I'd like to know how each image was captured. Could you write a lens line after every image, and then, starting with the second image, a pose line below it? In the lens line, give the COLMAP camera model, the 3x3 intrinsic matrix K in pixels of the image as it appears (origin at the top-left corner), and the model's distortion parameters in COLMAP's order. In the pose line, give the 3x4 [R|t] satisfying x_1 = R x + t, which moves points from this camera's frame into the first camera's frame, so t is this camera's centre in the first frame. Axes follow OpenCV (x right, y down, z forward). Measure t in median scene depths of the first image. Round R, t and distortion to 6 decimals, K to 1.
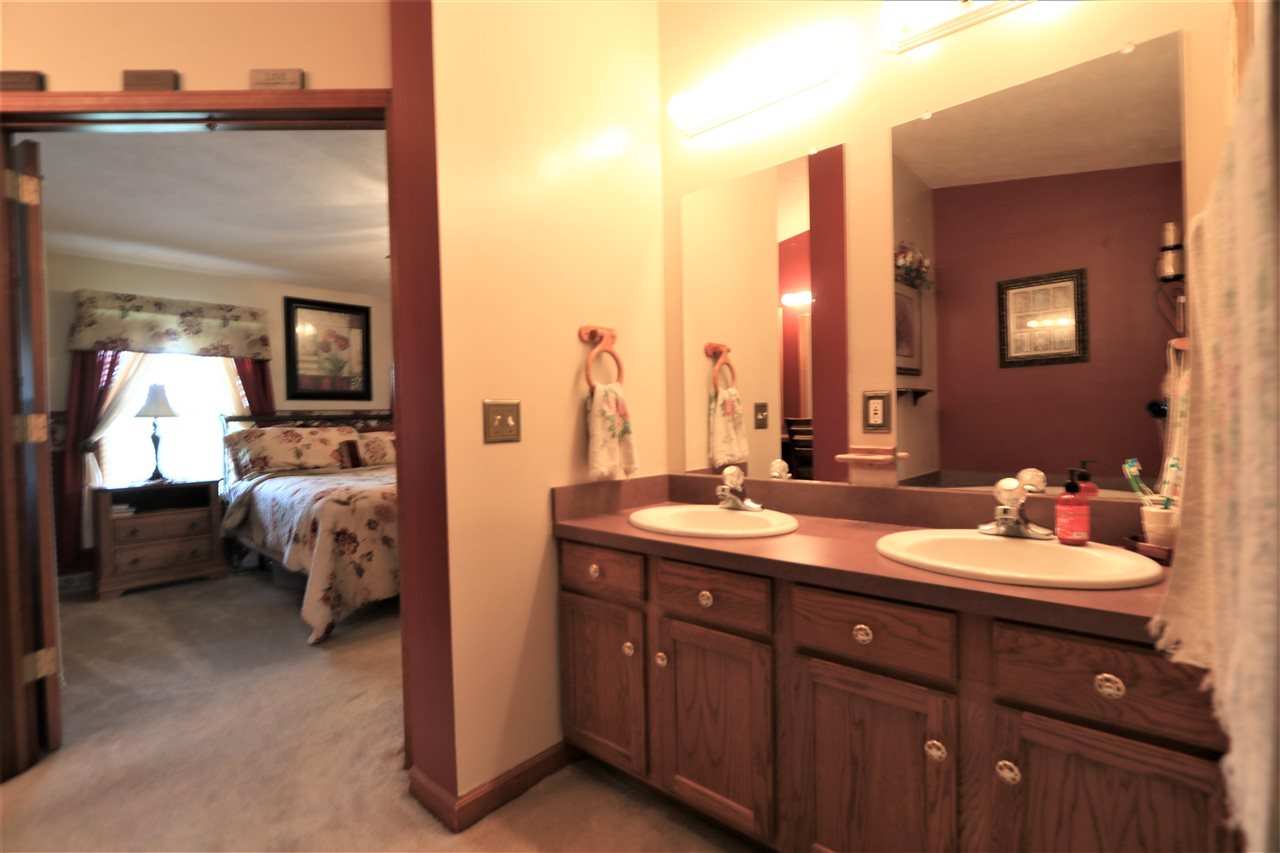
lens RADIAL K [[587.0, 0, 637.0], [0, 587.0, 429.0], [0, 0, 1]] dist [-0.013188, 0.001541]
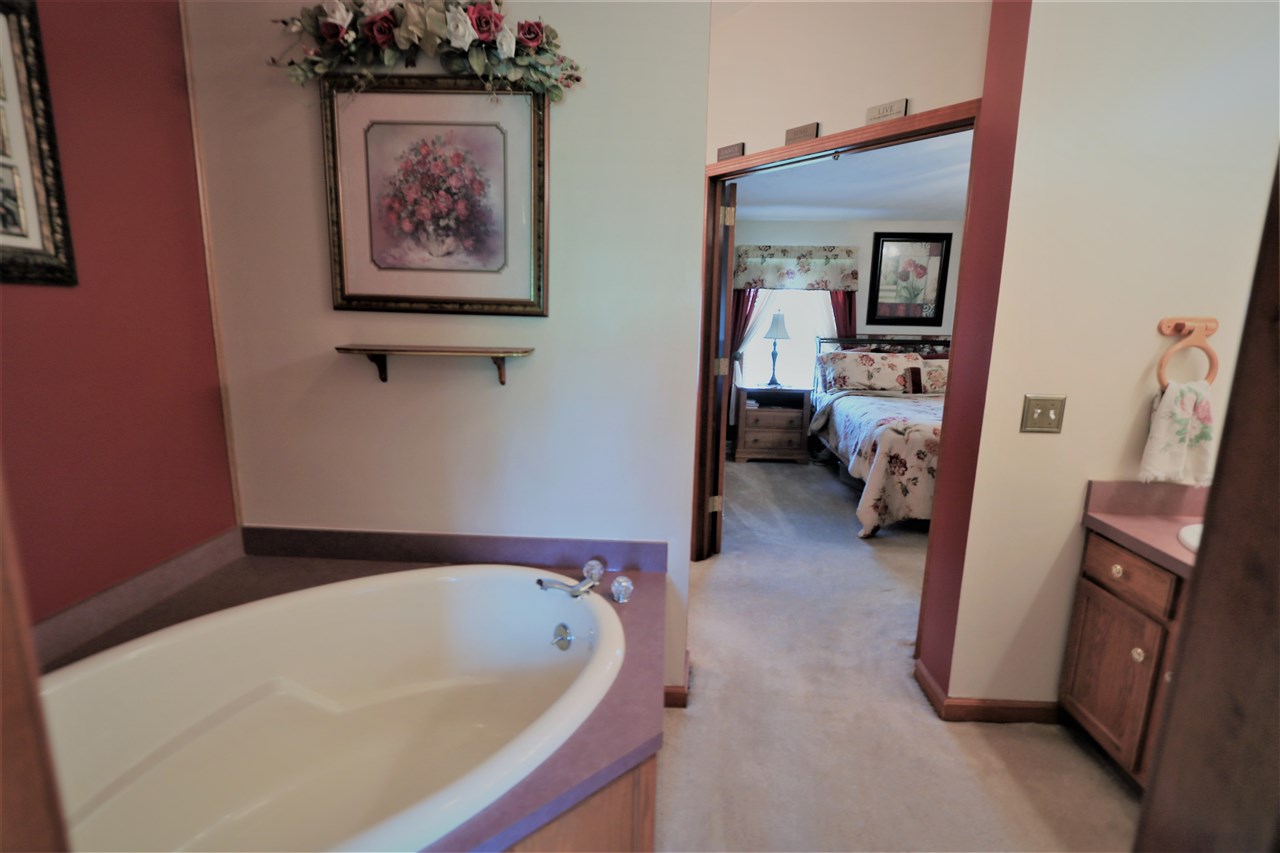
lens RADIAL K [[587.0, 0, 637.0], [0, 587.0, 429.0], [0, 0, 1]] dist [-0.013188, 0.001541]
pose [[0.617733, 0.180489, -0.765395, 0.080517], [-0.041137, 0.979389, 0.197750, -0.096242], [0.785311, -0.090670, 0.612426, -0.152103]]
